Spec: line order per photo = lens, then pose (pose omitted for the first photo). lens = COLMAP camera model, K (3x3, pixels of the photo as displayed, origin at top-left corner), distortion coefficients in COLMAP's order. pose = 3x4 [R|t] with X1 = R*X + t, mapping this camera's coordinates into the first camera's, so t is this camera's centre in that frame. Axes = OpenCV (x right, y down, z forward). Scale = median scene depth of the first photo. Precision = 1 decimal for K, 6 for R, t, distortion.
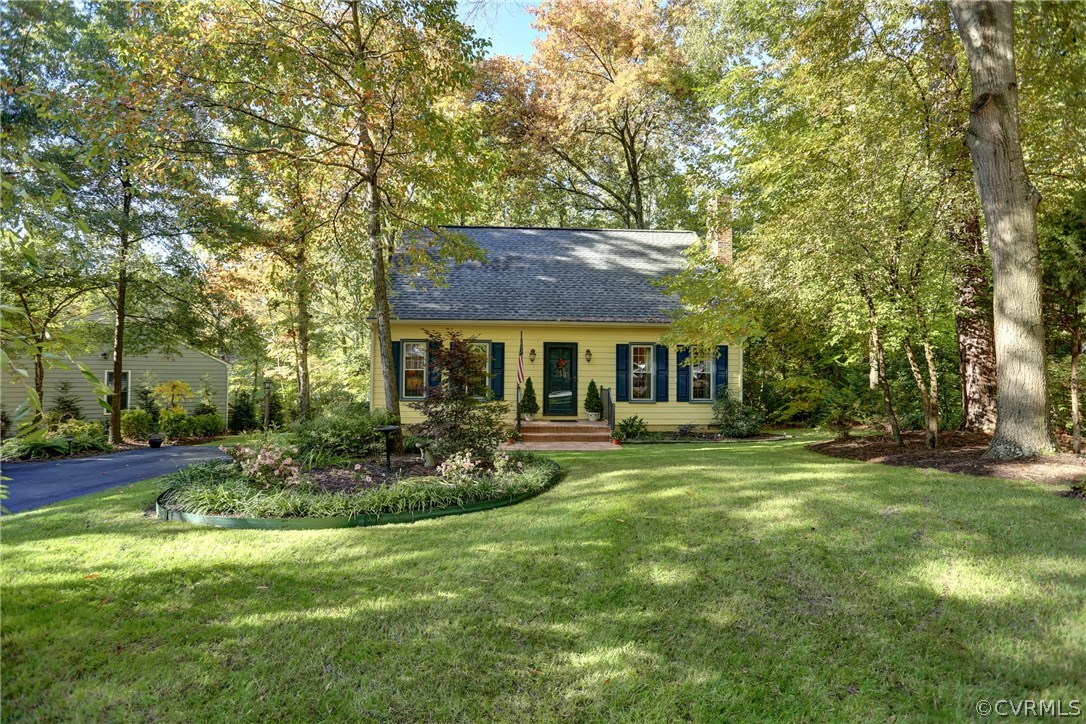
lens RADIAL K [[492.9, 0, 543.0], [0, 492.9, 362.0], [0, 0, 1]] dist [-0.043217, 0.012828]
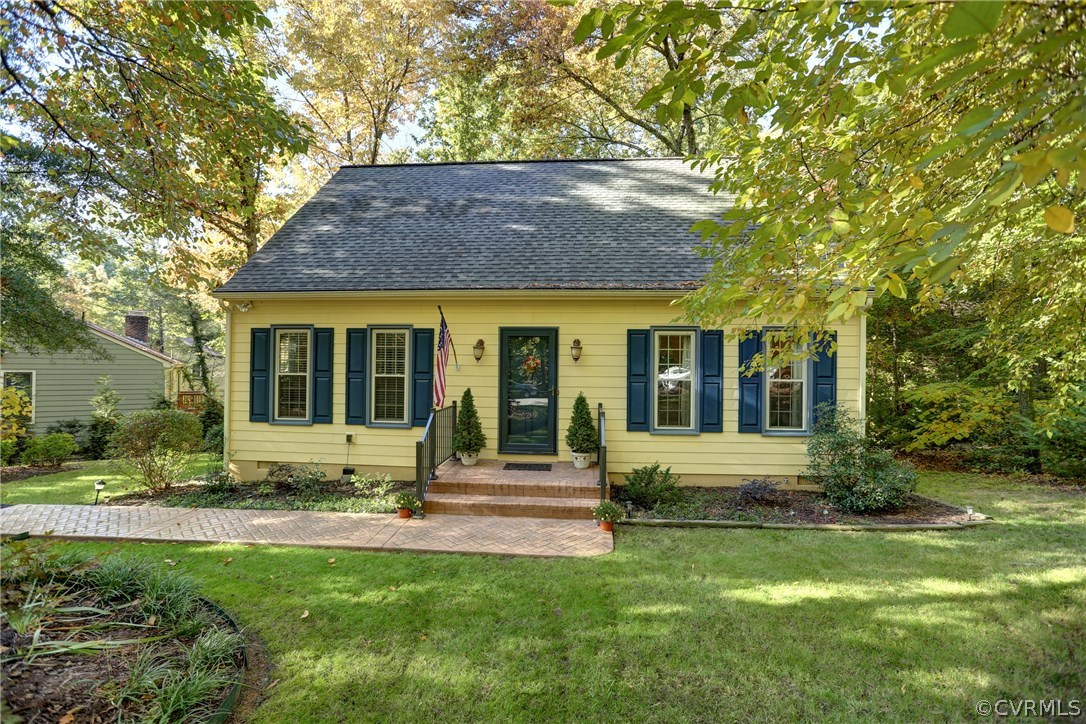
lens RADIAL K [[492.9, 0, 543.0], [0, 492.9, 362.0], [0, 0, 1]] dist [-0.043217, 0.012828]
pose [[0.991053, 0.000080, -0.133468, 0.127860], [0.000537, 0.999989, 0.004588, -0.001987], [0.133467, -0.004619, 0.991043, 0.425584]]
